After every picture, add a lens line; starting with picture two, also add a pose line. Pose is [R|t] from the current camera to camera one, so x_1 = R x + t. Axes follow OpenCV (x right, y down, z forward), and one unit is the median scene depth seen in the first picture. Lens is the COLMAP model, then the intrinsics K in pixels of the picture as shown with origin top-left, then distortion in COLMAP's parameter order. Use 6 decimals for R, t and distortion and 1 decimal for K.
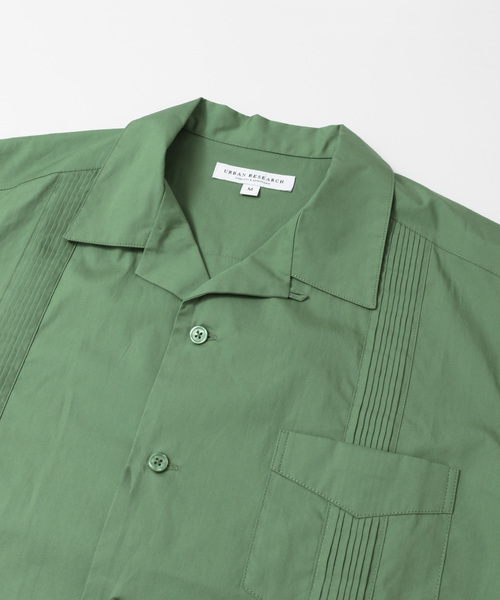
lens RADIAL K [[625.9, 0, 252.0], [0, 625.9, 299.0], [0, 0, 1]] dist [-0.012383, 0.000000]
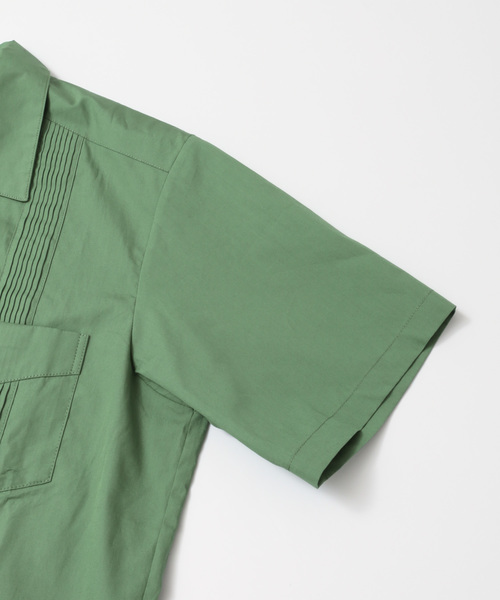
lens RADIAL K [[625.9, 0, 246.7], [0, 625.9, 300.4], [0, 0, 1]] dist [-0.012383, 0.000000]
pose [[0.996653, -0.081551, 0.005665, 0.577556], [0.081602, 0.996620, -0.009466, 0.236563], [-0.004874, 0.009897, 0.999939, -0.072438]]
